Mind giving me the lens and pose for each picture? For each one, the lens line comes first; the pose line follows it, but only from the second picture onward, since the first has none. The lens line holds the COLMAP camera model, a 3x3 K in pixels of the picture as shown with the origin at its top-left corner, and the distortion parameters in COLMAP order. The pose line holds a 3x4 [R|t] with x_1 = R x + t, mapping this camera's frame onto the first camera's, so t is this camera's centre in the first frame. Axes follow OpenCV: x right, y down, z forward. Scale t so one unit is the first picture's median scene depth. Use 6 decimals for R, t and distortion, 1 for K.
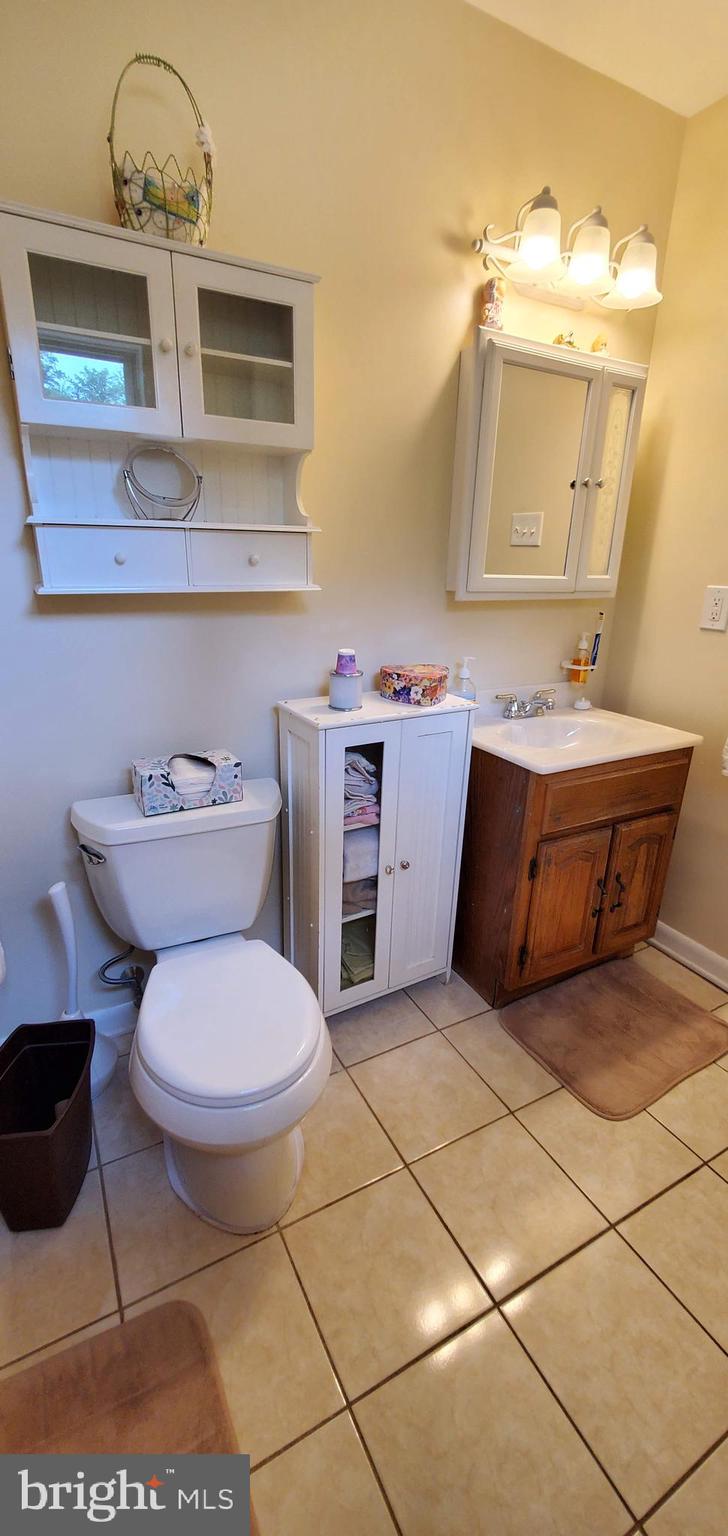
lens RADIAL K [[612.4, 0, 352.4], [0, 612.4, 762.7], [0, 0, 1]] dist [-0.002641, -0.000551]
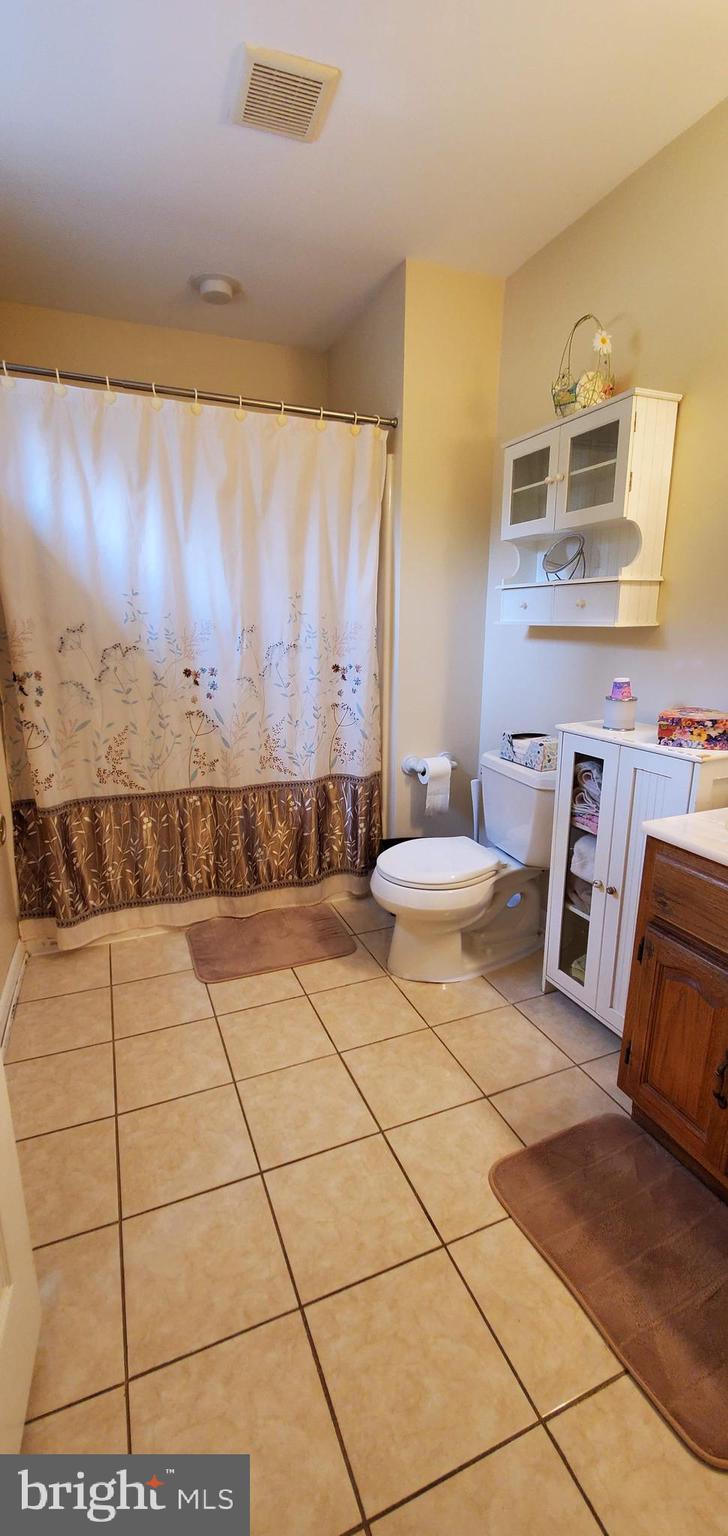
lens RADIAL K [[612.4, 0, 352.4], [0, 612.4, 762.7], [0, 0, 1]] dist [-0.002641, -0.000551]
pose [[-0.099016, 0.218507, -0.970799, 1.225031], [-0.319204, 0.917062, 0.238969, -0.155014], [0.942499, 0.333545, -0.021055, 0.614564]]
